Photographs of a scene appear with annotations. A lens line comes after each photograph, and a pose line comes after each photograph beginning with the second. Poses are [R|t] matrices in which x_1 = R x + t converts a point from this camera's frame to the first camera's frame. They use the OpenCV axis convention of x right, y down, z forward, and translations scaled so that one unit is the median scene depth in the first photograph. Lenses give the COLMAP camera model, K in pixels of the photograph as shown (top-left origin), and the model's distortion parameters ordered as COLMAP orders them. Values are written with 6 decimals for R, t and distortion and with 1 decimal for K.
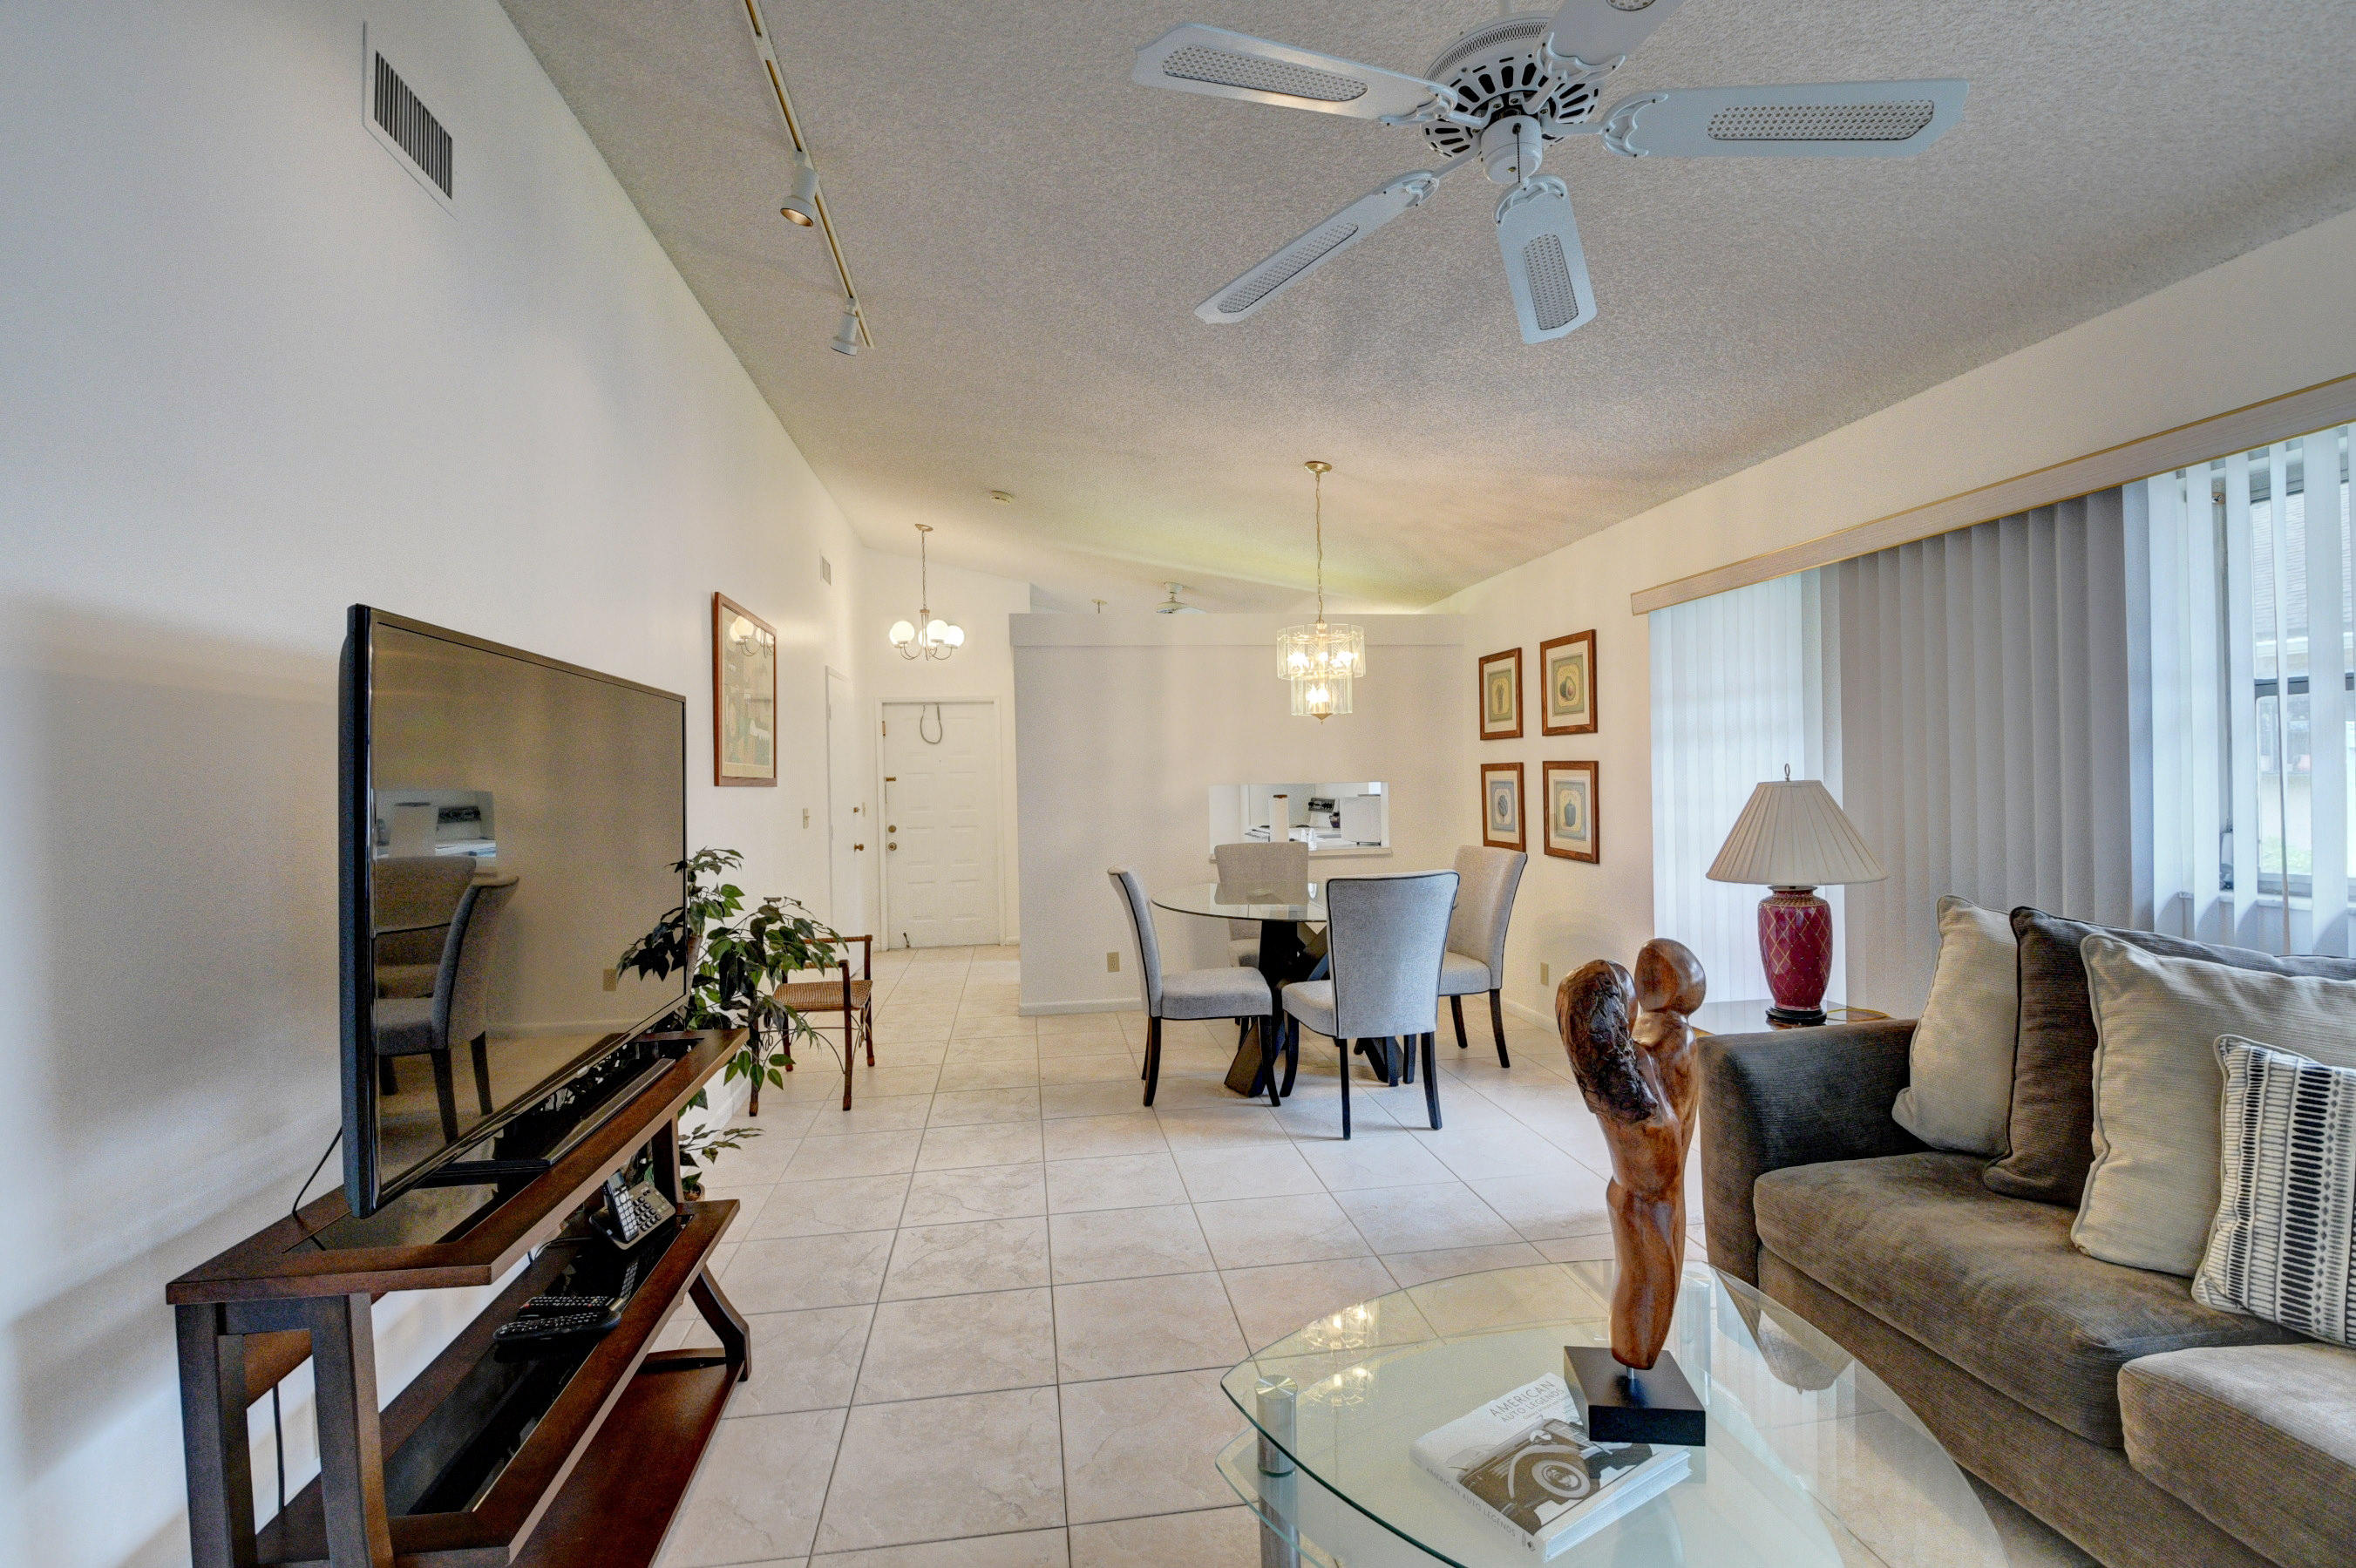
lens RADIAL K [[1034.3, 0, 1173.3], [0, 1034.3, 778.1], [0, 0, 1]] dist [0.009506, -0.021055]
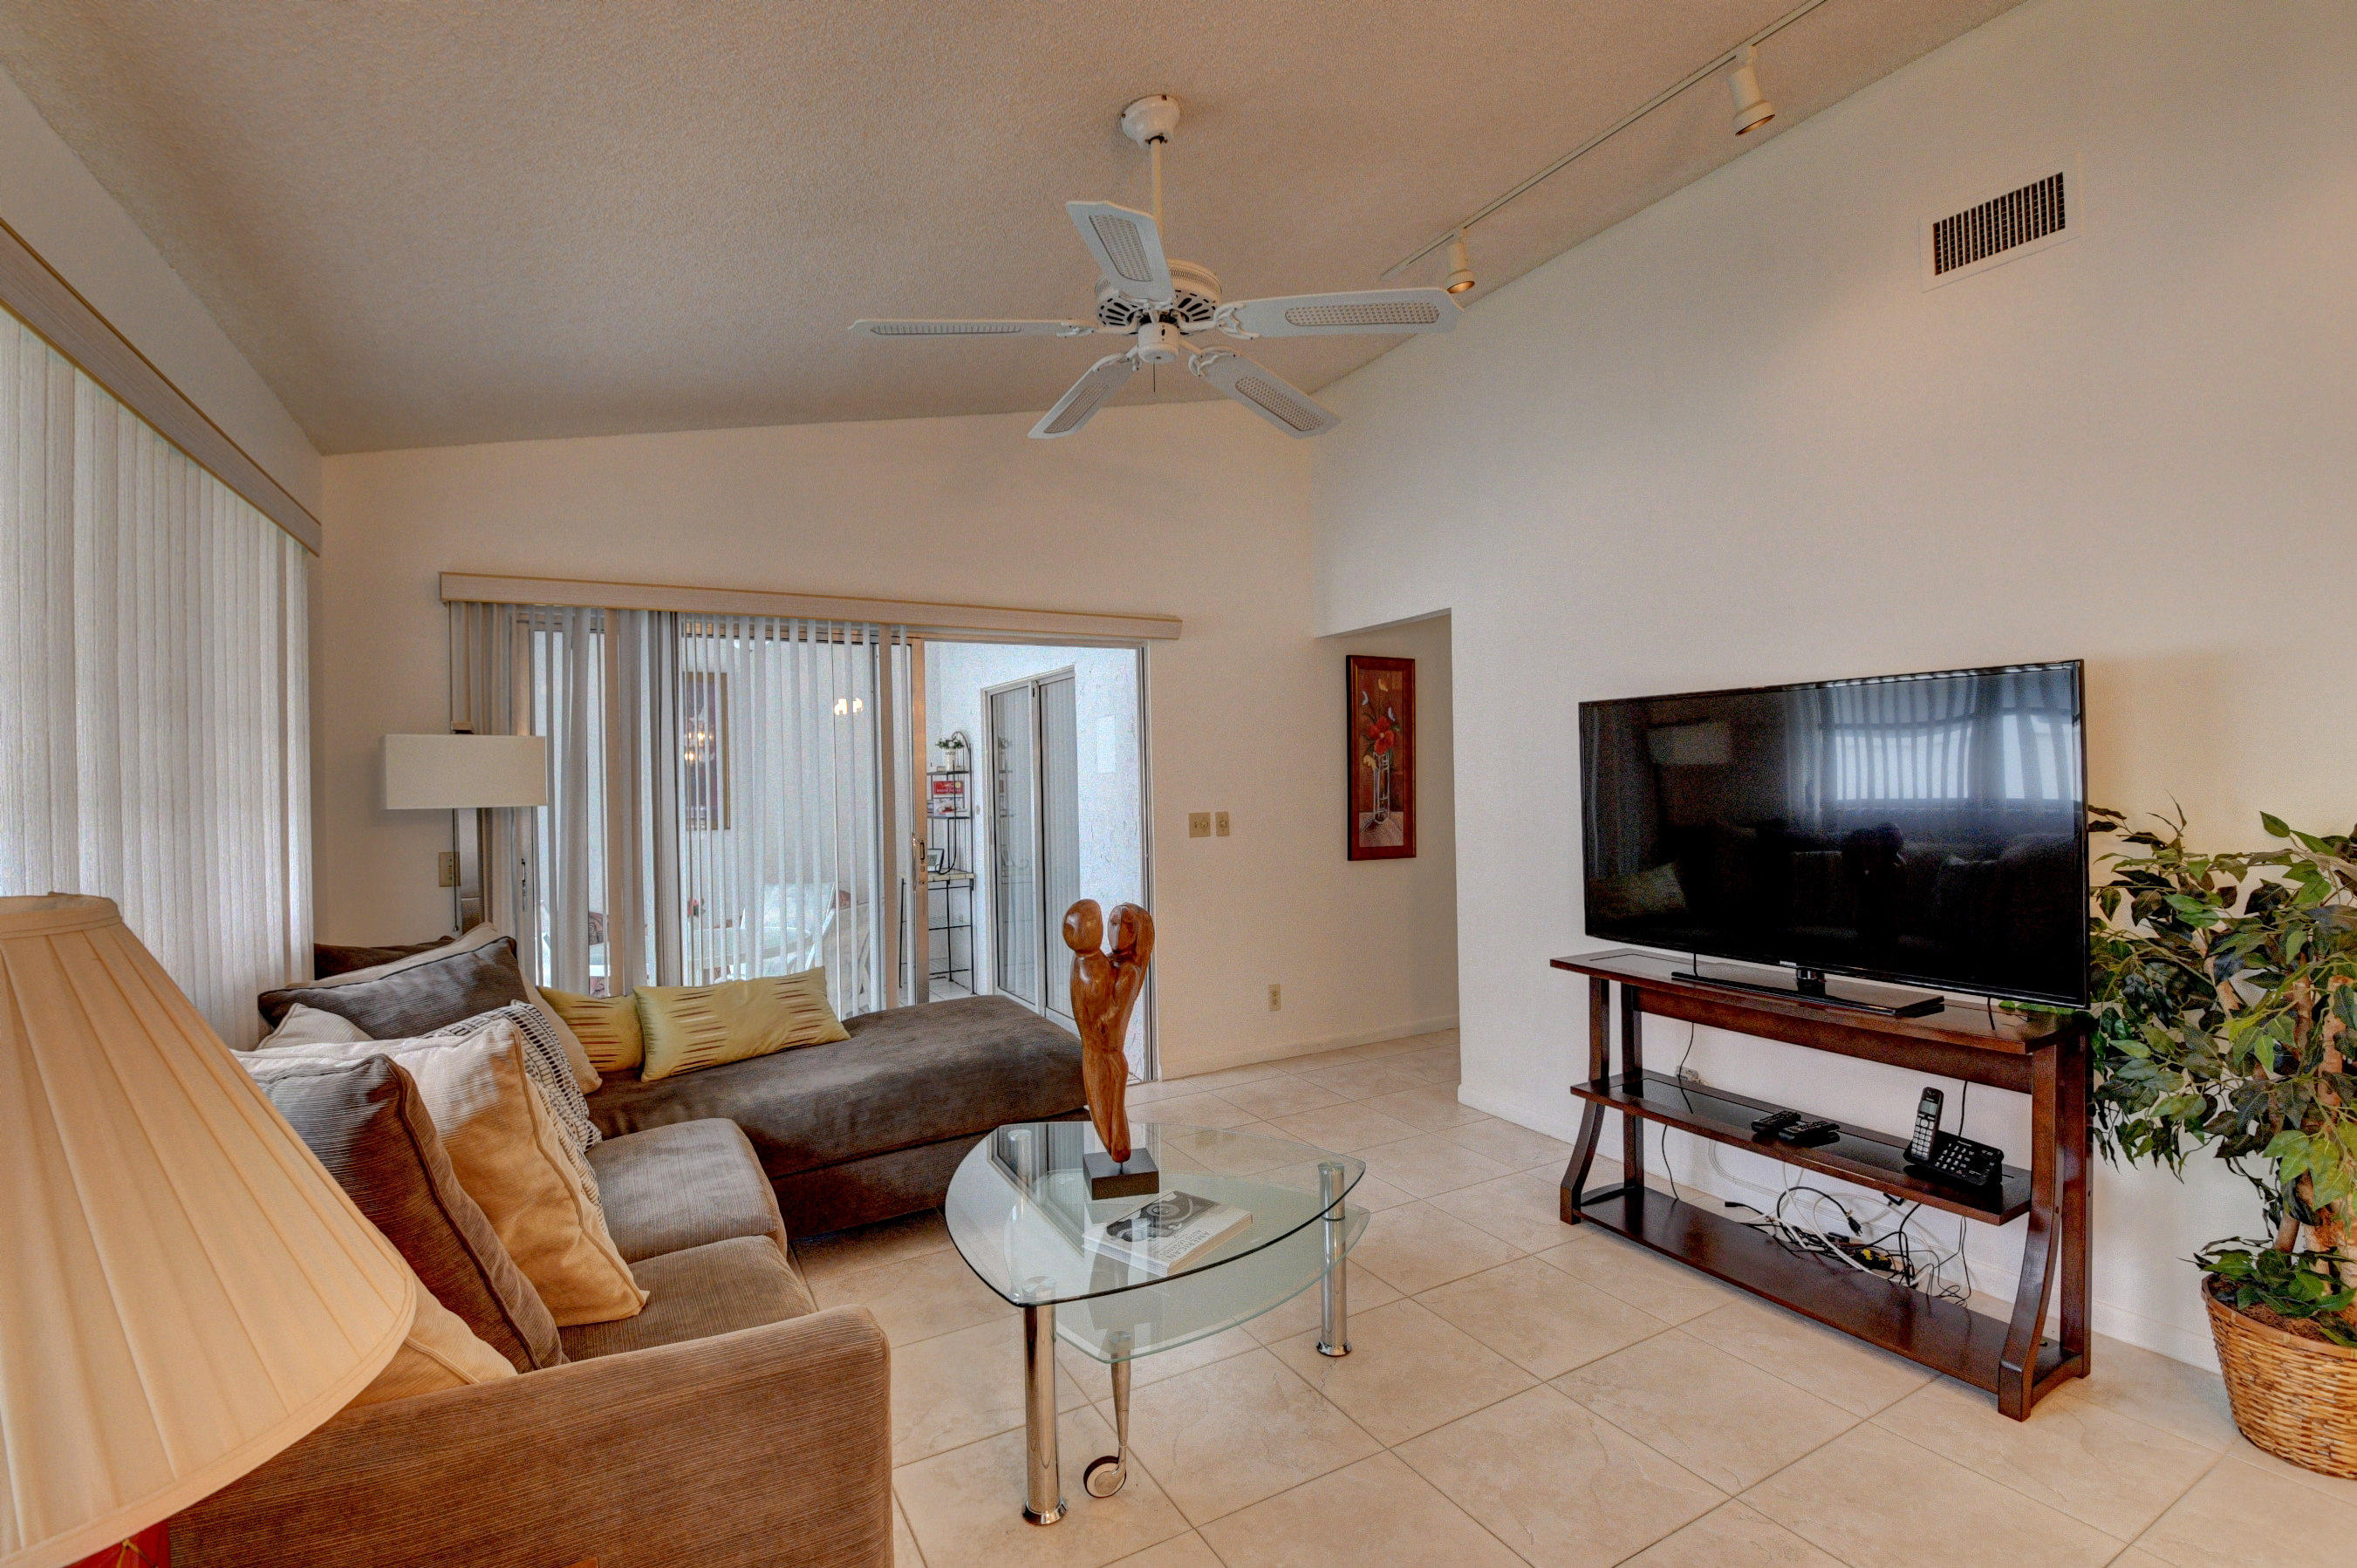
lens RADIAL K [[1042.8, 0, 1178.4], [0, 1042.8, 774.1], [0, 0, 1]] dist [0.002230, -0.015169]
pose [[-0.934987, 0.038172, -0.352621, 0.329586], [0.038949, 0.999229, 0.004895, -0.010620], [0.352536, -0.009157, -0.935753, 0.928663]]
